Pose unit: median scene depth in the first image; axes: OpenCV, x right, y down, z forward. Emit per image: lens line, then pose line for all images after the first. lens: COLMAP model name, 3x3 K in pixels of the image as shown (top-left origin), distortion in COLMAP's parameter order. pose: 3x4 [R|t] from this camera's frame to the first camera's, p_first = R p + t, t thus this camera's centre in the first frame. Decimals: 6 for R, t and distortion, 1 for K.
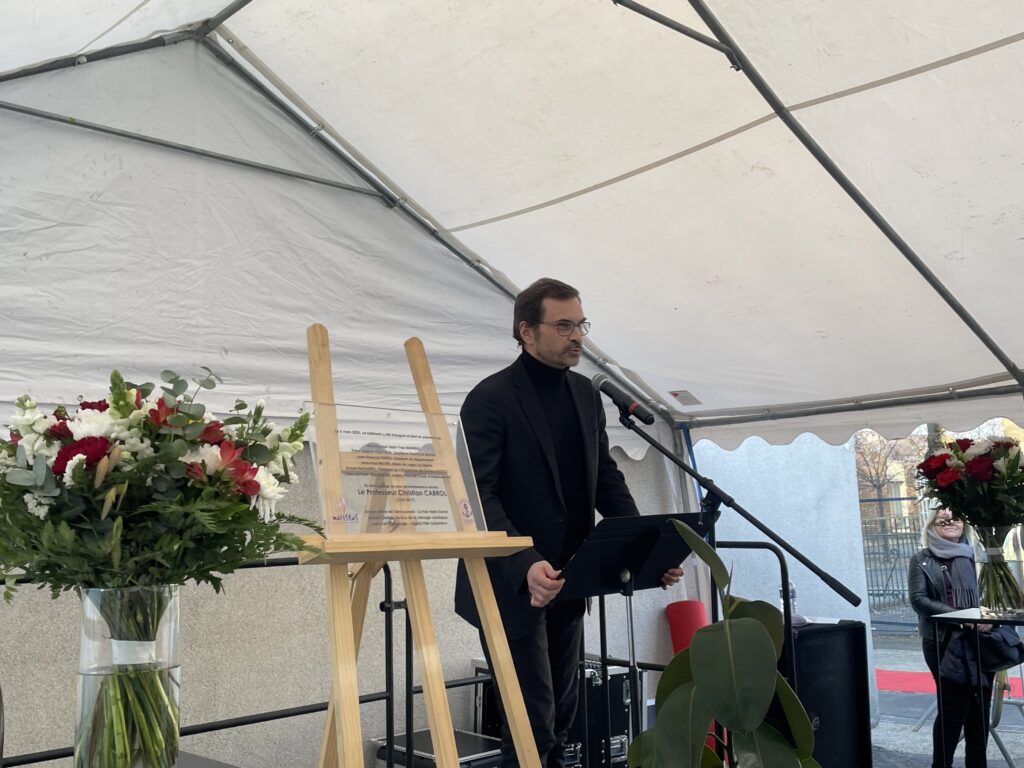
lens RADIAL K [[1071.6, 0, 519.2], [0, 1071.6, 379.1], [0, 0, 1]] dist [0.043898, 0.000000]
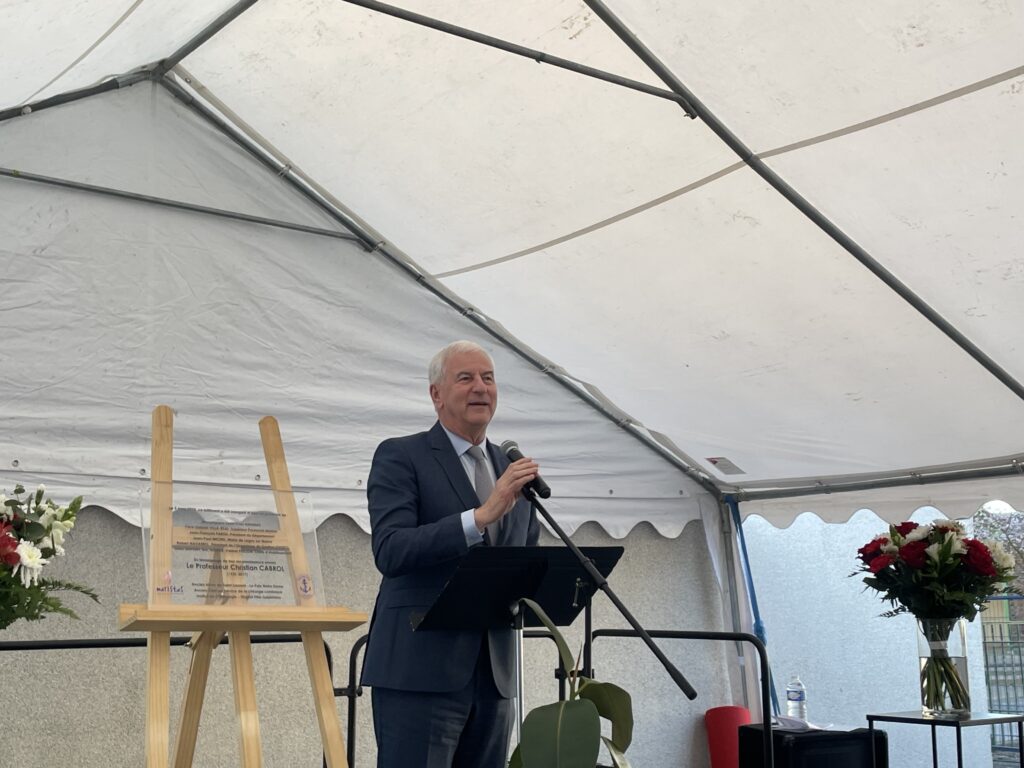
lens RADIAL K [[1374.8, 0, 508.7], [0, 1374.8, 376.3], [0, 0, 1]] dist [0.042280, 0.000000]
pose [[0.994248, 0.005479, -0.106963, 0.147484], [-0.009518, 0.999259, -0.037285, -0.016520], [0.106679, 0.038089, 0.993564, -0.159169]]
